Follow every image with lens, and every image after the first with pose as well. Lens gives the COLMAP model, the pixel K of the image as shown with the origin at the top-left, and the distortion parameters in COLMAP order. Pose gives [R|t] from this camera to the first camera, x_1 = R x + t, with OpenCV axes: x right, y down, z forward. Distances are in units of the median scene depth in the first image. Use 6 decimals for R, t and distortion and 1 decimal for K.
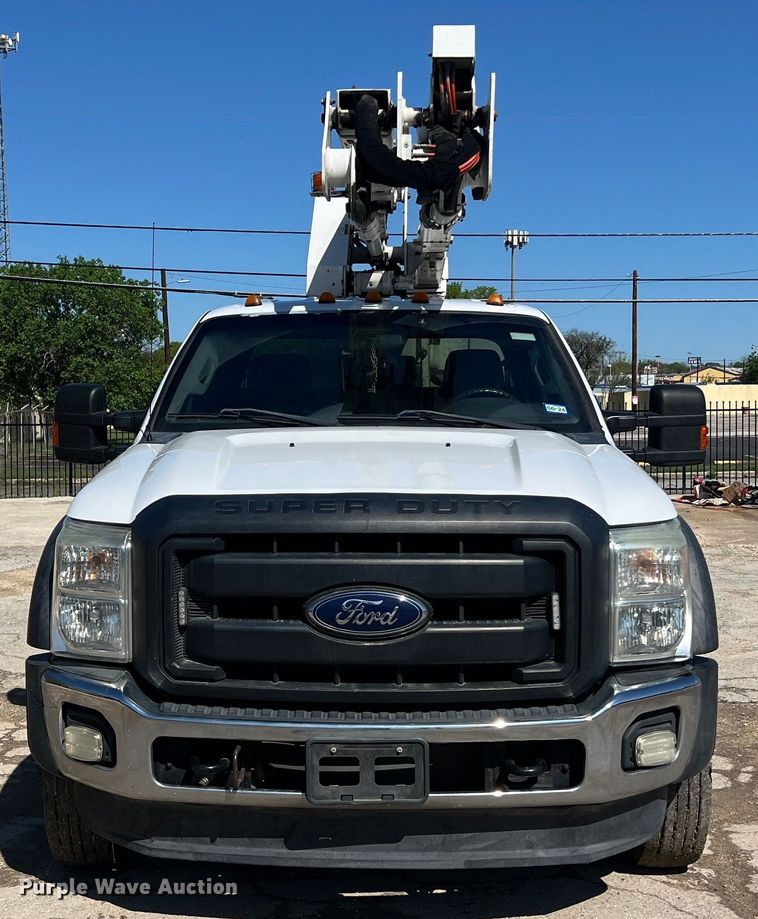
lens RADIAL K [[1390.7, 0, 379.0], [0, 1390.7, 459.5], [0, 0, 1]] dist [0.152089, -0.021394]
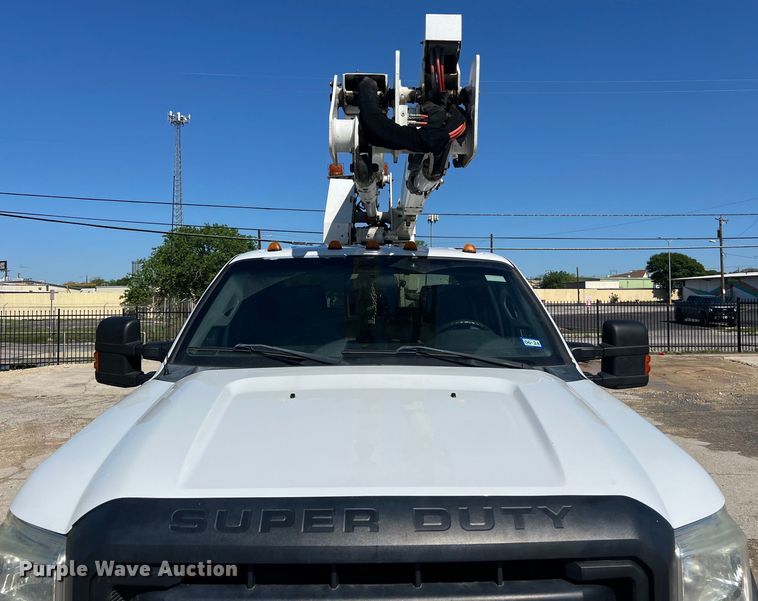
lens RADIAL K [[640.0, 0, 428.4], [0, 640.0, 303.2], [0, 0, 1]] dist [0.065521, -0.001361]
pose [[0.995400, 0.002193, 0.095783, -0.009541], [0.000280, 0.999667, -0.025804, -0.052121], [-0.095808, 0.025712, 0.995068, 0.447738]]
